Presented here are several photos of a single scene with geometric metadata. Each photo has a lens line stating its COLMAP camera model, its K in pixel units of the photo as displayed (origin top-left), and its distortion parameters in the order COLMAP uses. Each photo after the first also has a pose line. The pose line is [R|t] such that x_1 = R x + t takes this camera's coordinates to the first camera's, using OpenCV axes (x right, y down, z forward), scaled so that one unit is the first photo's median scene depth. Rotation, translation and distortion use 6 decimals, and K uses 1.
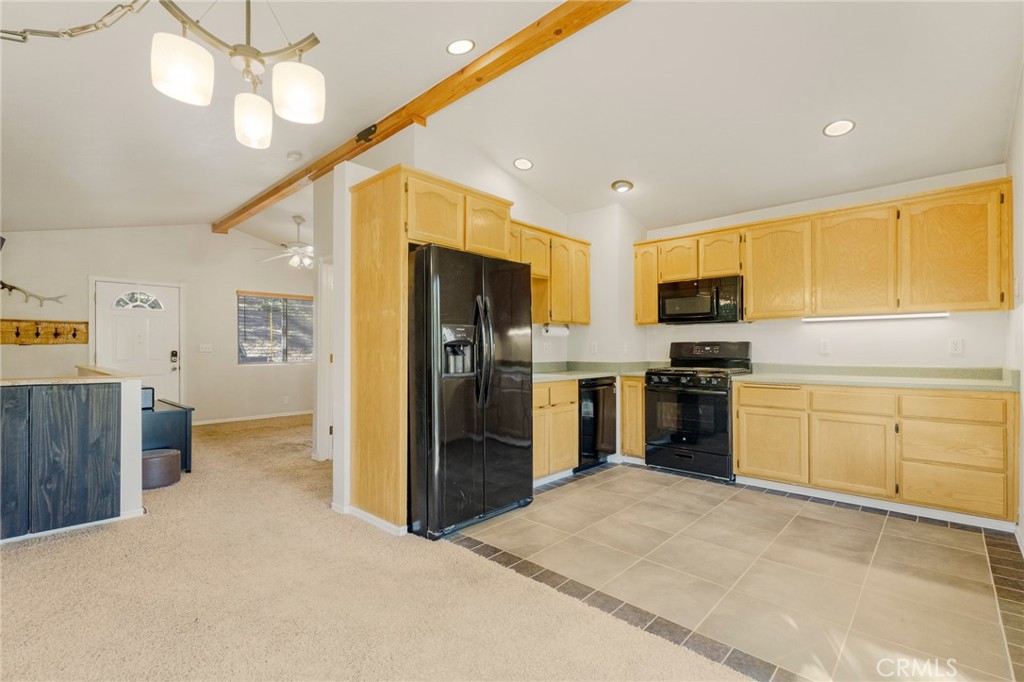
lens RADIAL K [[461.6, 0, 505.1], [0, 461.6, 349.0], [0, 0, 1]] dist [-0.000281, 0.000502]
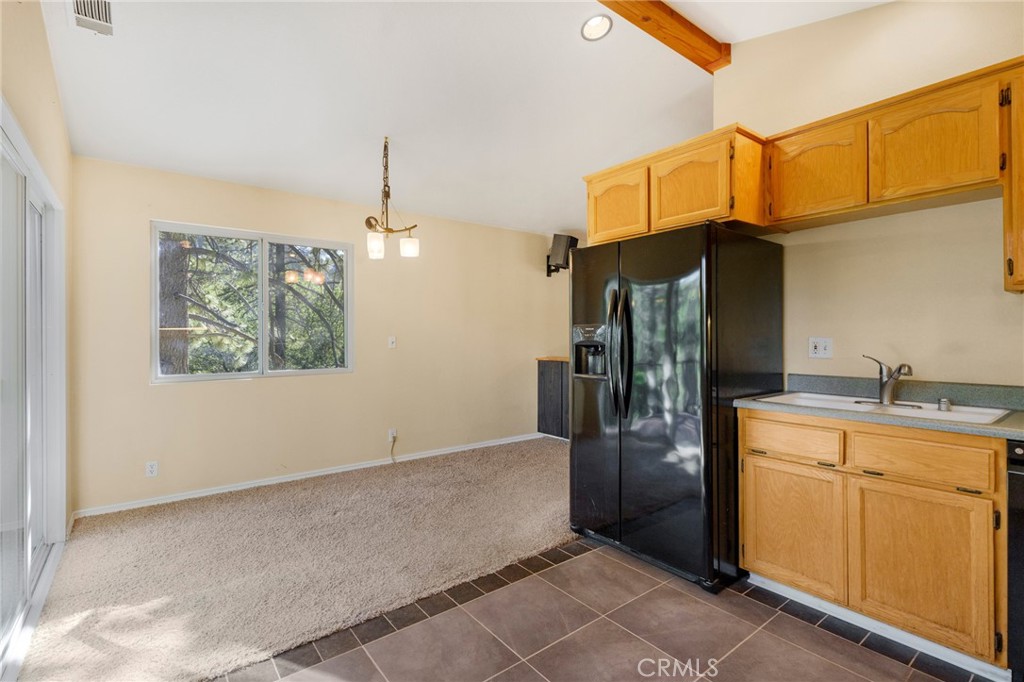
lens RADIAL K [[461.6, 0, 487.4], [0, 461.6, 336.3], [0, 0, 1]] dist [-0.000281, 0.000502]
pose [[-0.172443, 0.002083, -0.985017, 0.713198], [0.006343, 0.999979, 0.001004, -0.024323], [0.984999, -0.006074, -0.172452, 0.772195]]
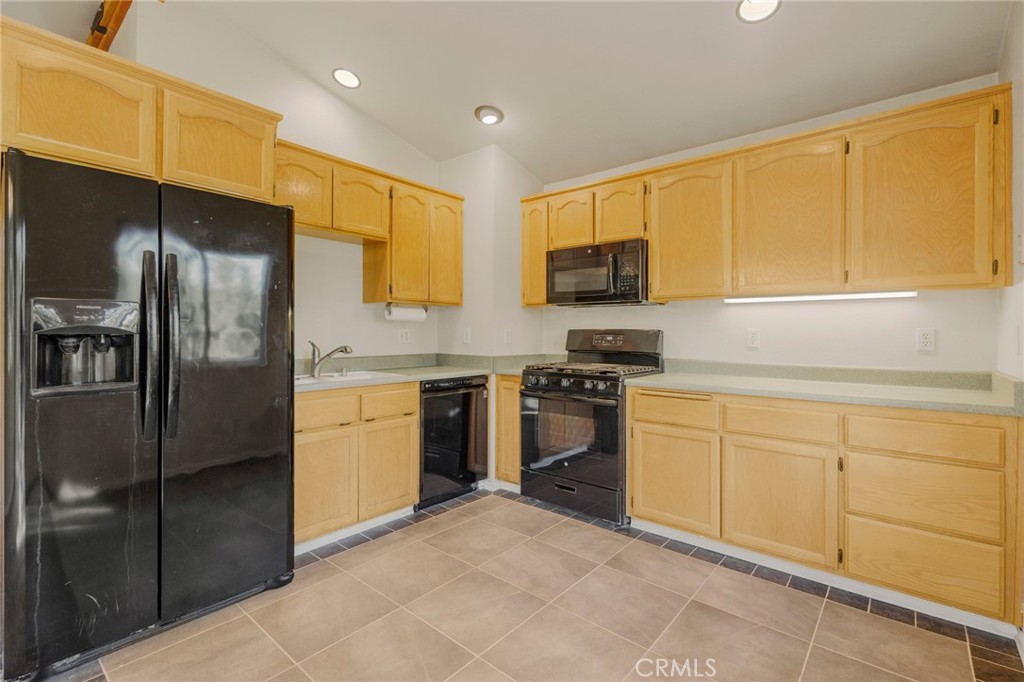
lens RADIAL K [[461.6, 0, 511.9], [0, 461.6, 332.0], [0, 0, 1]] dist [-0.000281, 0.000502]
pose [[0.998695, 0.007390, 0.050527, 0.314128], [-0.007355, 0.999973, -0.000868, -0.012529], [-0.050532, 0.000495, 0.998722, 0.332664]]
